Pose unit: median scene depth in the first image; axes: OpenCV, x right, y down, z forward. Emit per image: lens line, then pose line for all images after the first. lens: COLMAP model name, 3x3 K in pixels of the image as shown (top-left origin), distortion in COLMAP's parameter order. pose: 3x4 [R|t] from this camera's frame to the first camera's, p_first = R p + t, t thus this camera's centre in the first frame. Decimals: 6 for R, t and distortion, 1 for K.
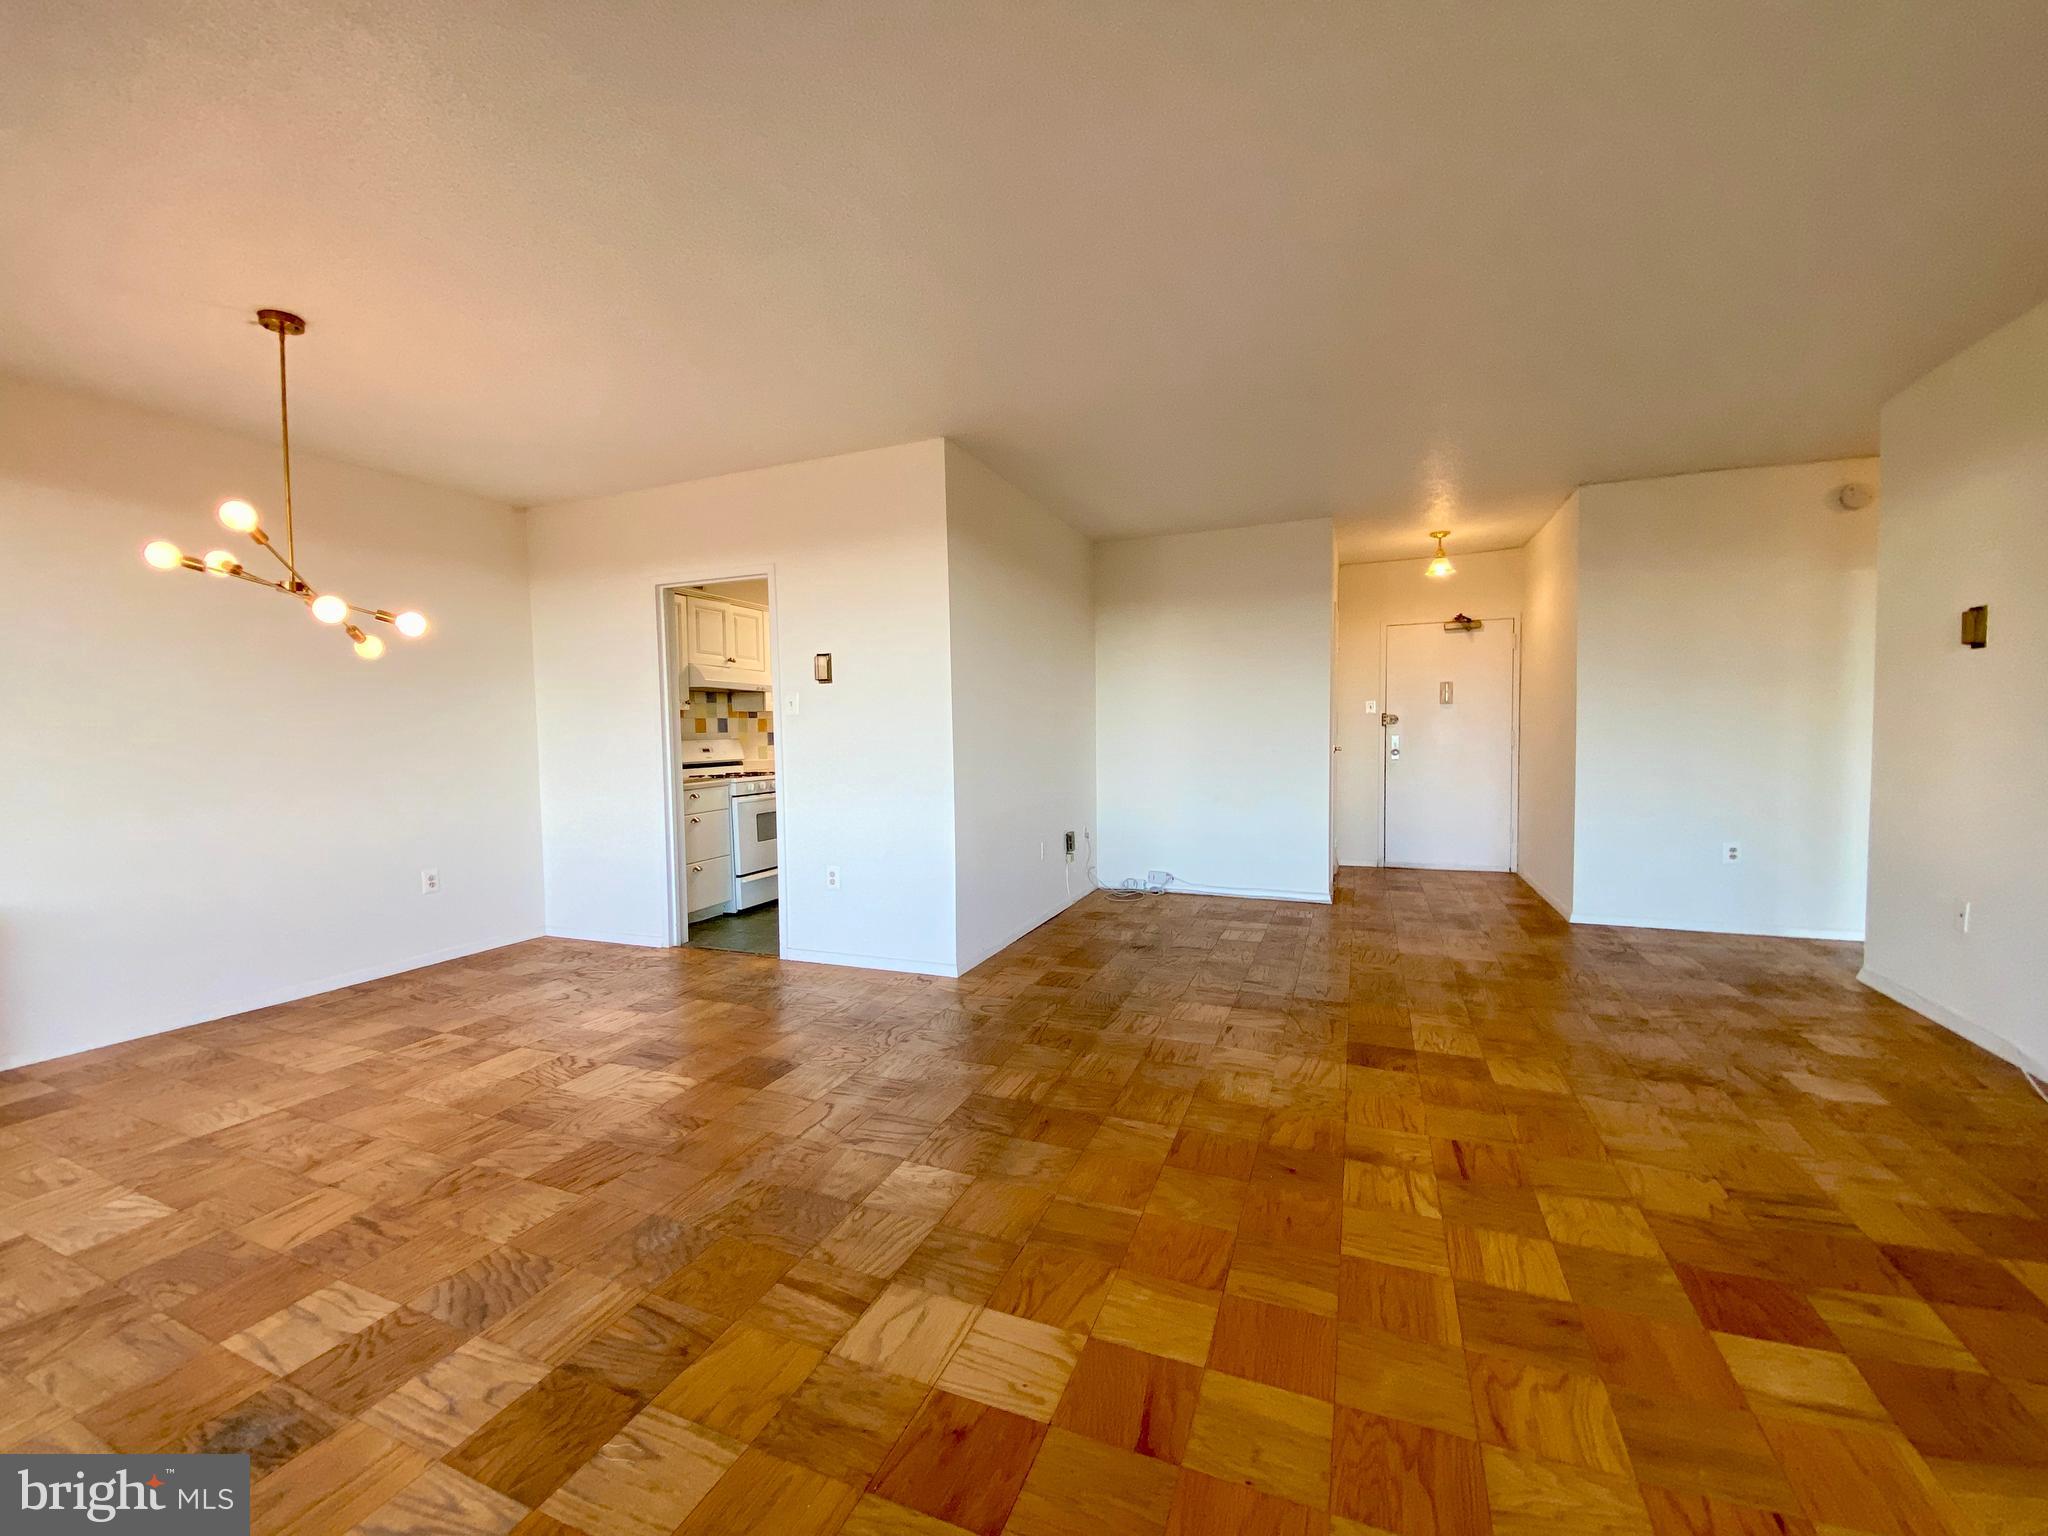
lens RADIAL K [[841.0, 0, 999.0], [0, 841.0, 772.2], [0, 0, 1]] dist [0.013060, -0.018607]
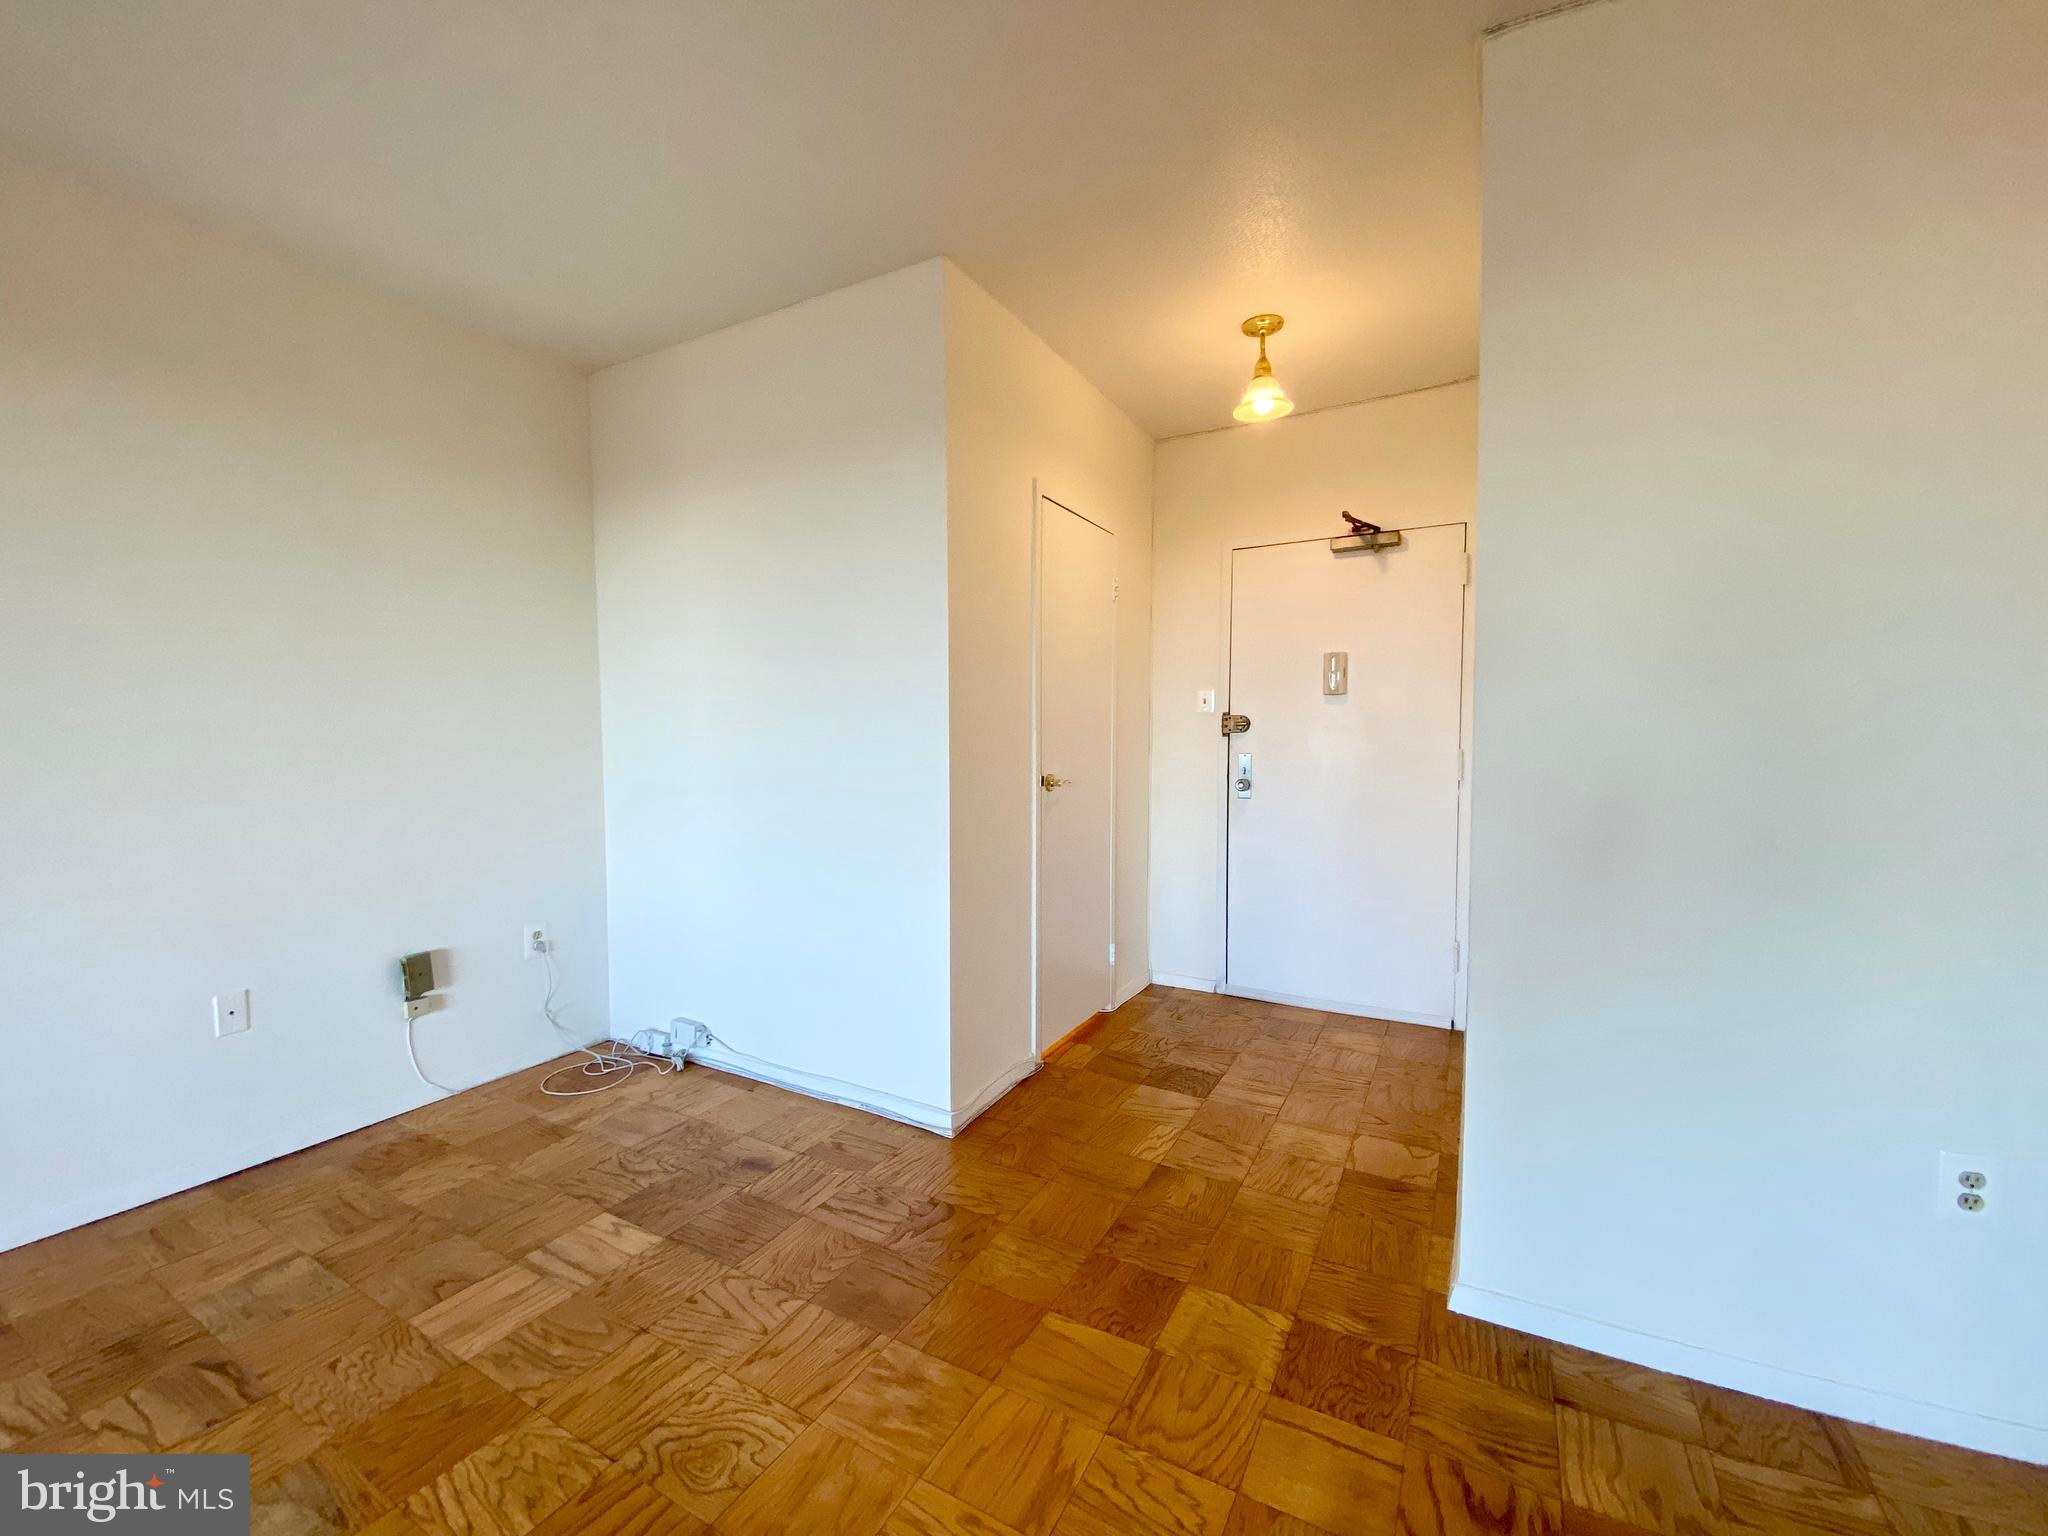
lens RADIAL K [[832.2, 0, 1016.2], [0, 832.2, 776.5], [0, 0, 1]] dist [0.019173, -0.018678]
pose [[0.994140, 0.016158, -0.106882, 0.824396], [-0.015553, 0.999858, 0.006493, -0.065805], [0.106972, -0.004793, 0.994250, 0.984776]]
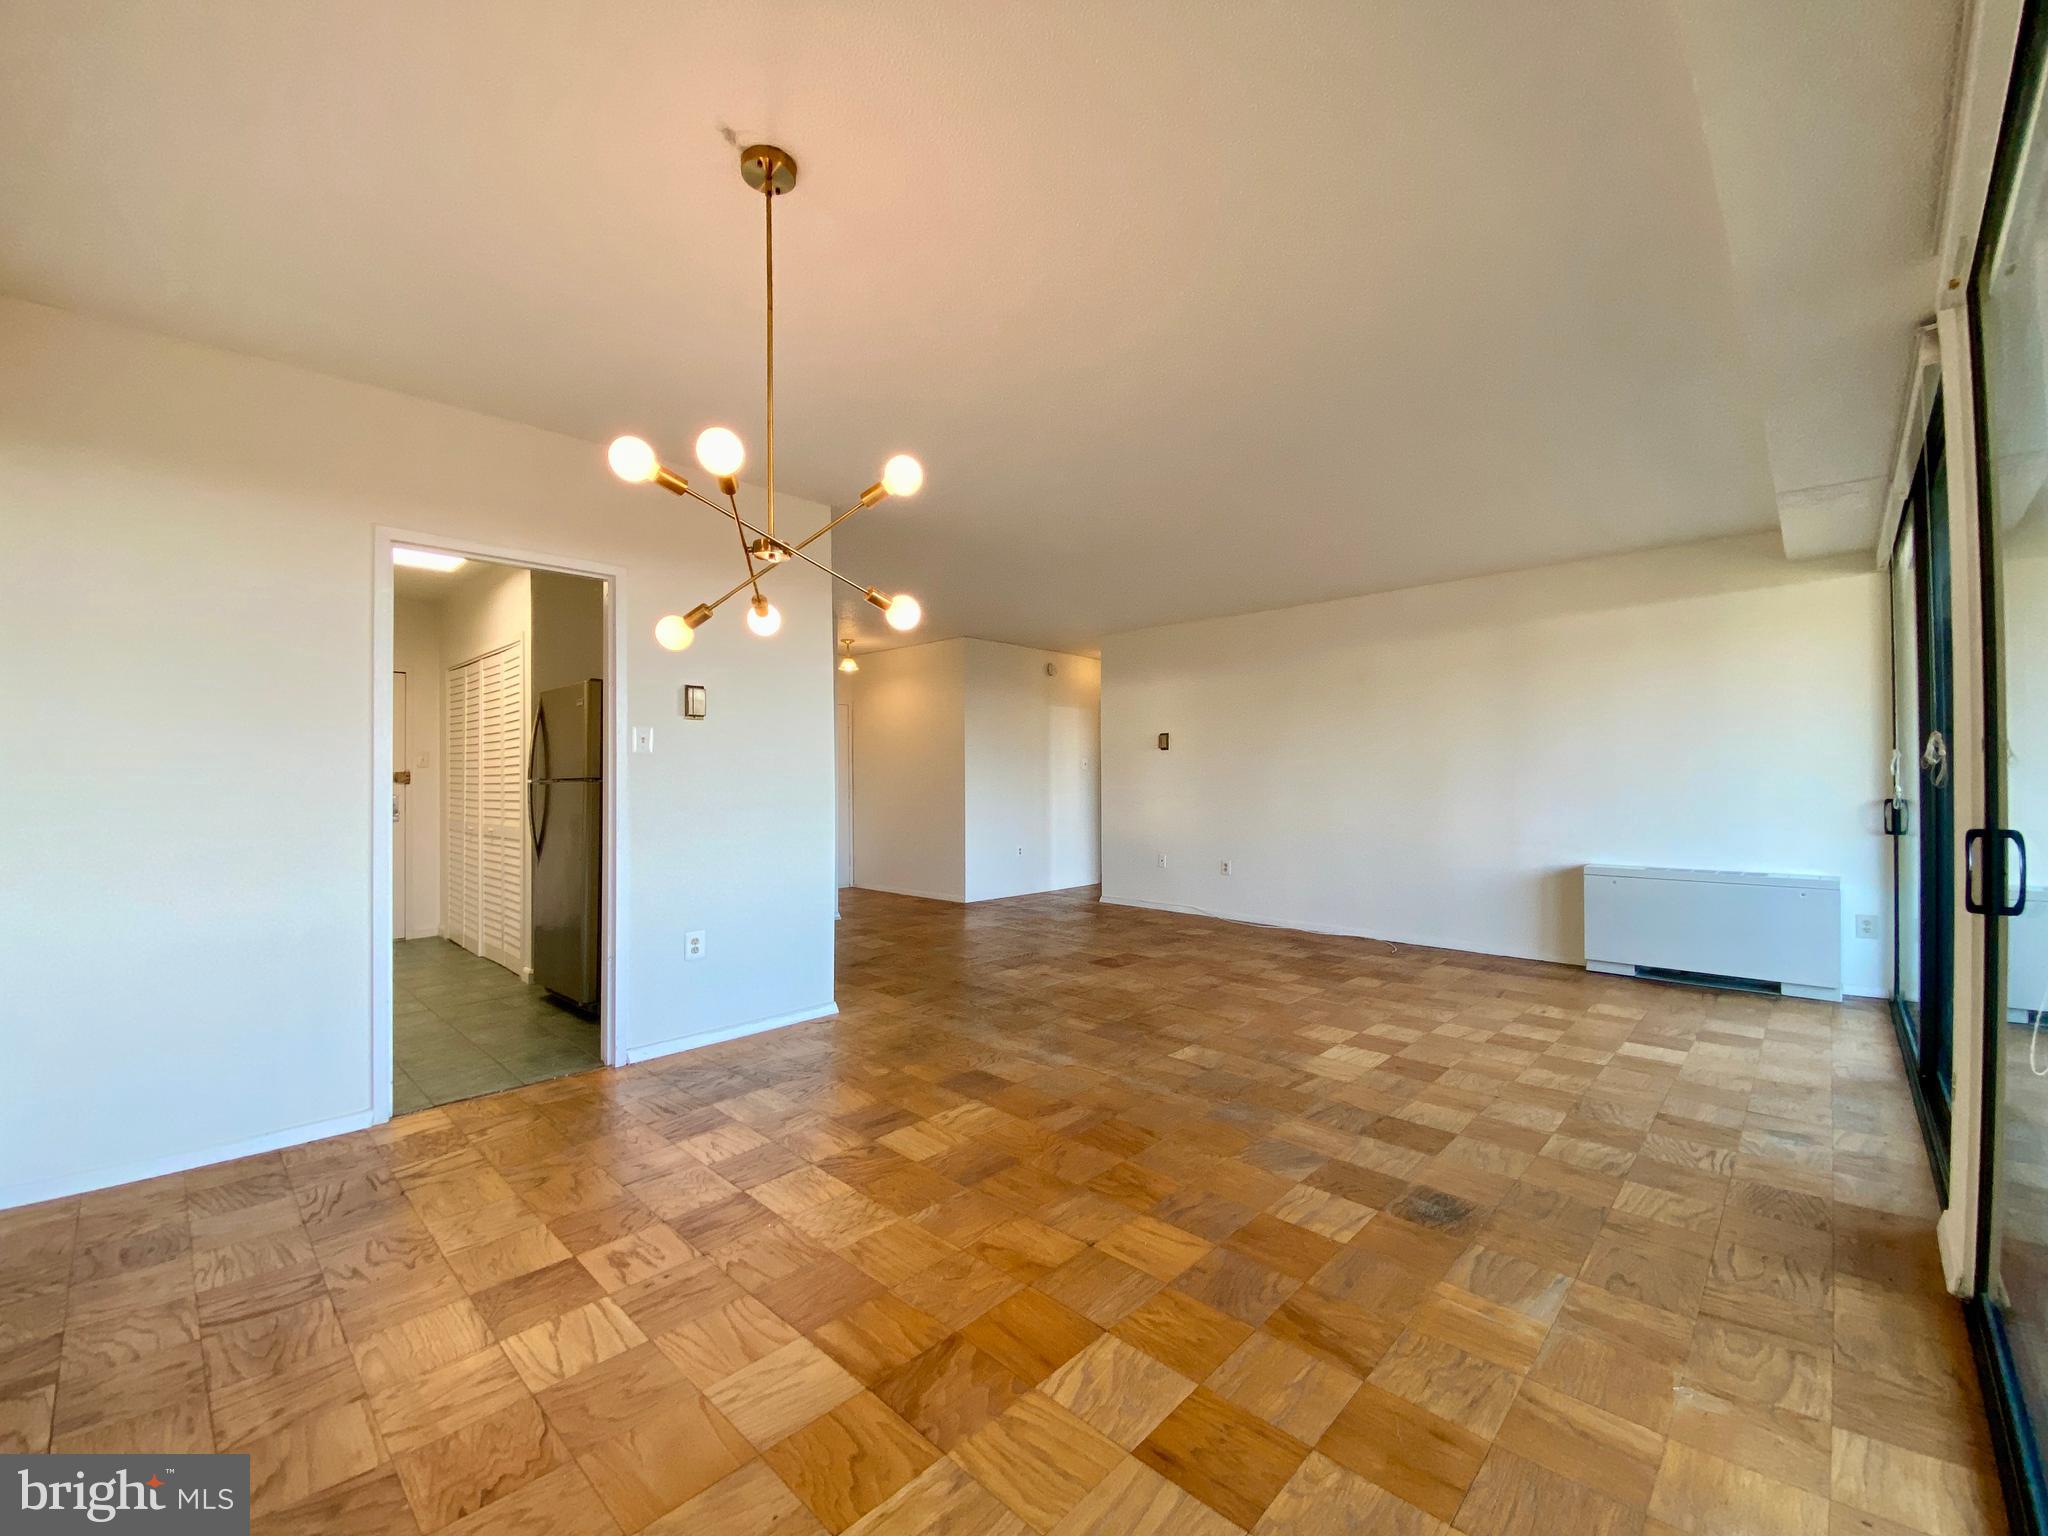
lens RADIAL K [[832.2, 0, 1016.2], [0, 832.2, 776.5], [0, 0, 1]] dist [0.019173, -0.018678]
pose [[0.363563, 0.017276, 0.931409, -1.201541], [0.044564, 0.998361, -0.035912, -0.005344], [-0.930503, 0.054563, 0.362198, 0.492838]]
